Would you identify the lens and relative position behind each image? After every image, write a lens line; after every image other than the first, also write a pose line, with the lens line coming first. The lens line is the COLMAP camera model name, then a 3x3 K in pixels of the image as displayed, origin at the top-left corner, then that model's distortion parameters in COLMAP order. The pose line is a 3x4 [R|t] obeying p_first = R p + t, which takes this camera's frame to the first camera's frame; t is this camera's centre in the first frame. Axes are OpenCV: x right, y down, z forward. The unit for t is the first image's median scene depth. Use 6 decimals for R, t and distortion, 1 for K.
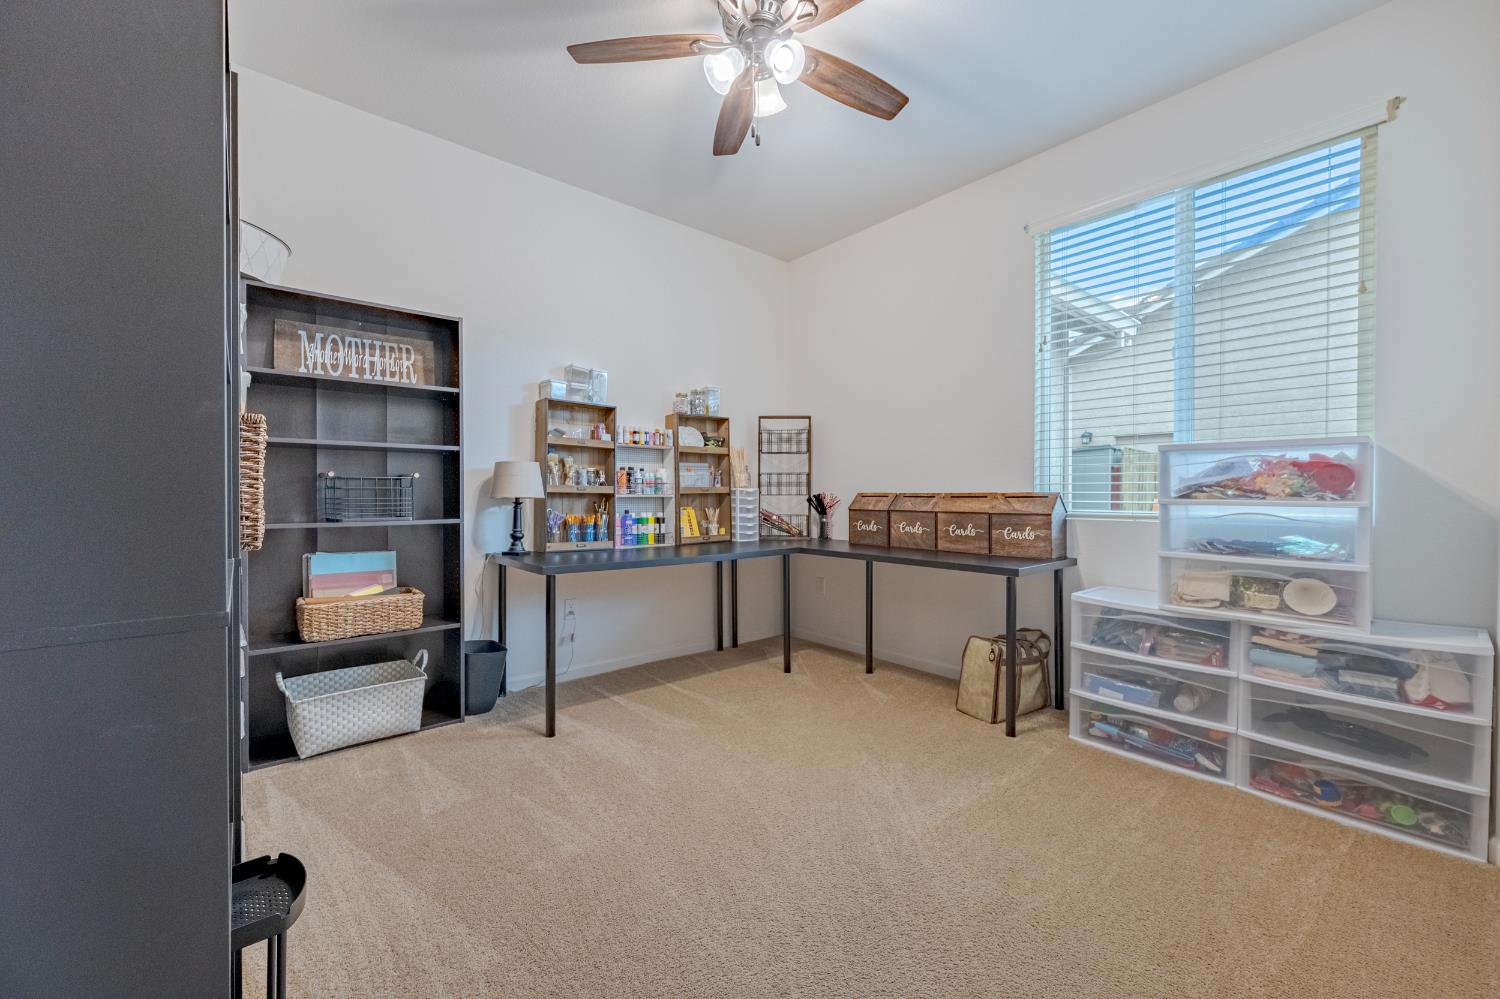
lens RADIAL K [[589.6, 0, 743.9], [0, 589.6, 496.9], [0, 0, 1]] dist [-0.000332, 0.000020]
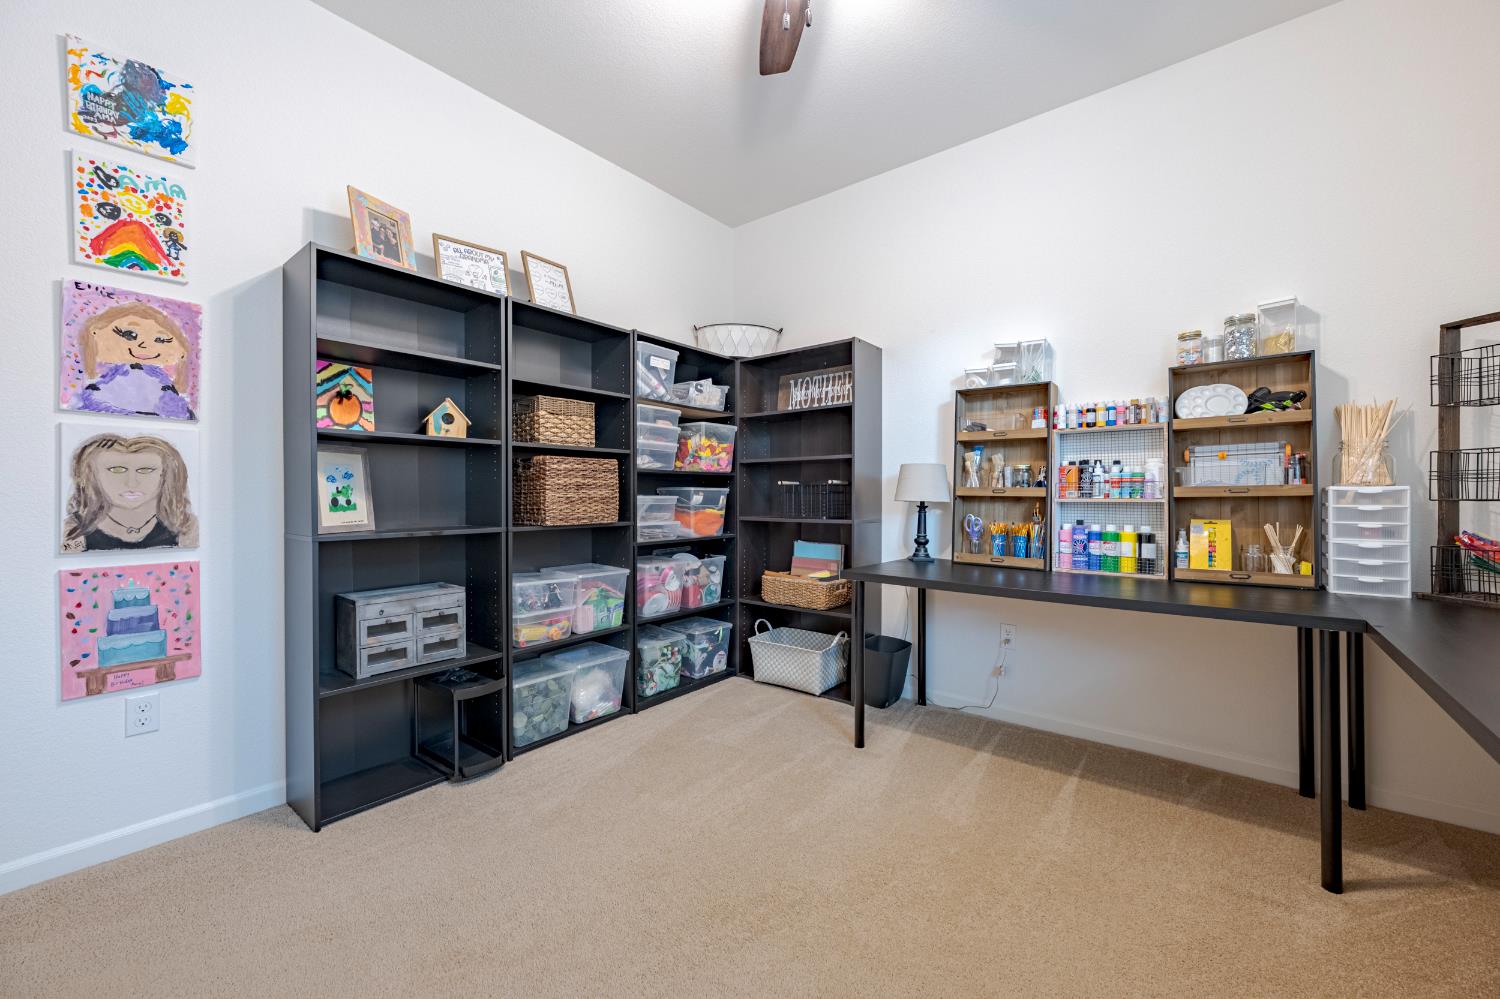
lens RADIAL K [[589.6, 0, 743.9], [0, 589.6, 496.9], [0, 0, 1]] dist [-0.000332, 0.000020]
pose [[0.181952, 0.000139, -0.983307, 0.438498], [-0.004485, 0.999990, -0.000688, -0.003588], [0.983297, 0.004535, 0.181951, 0.467448]]
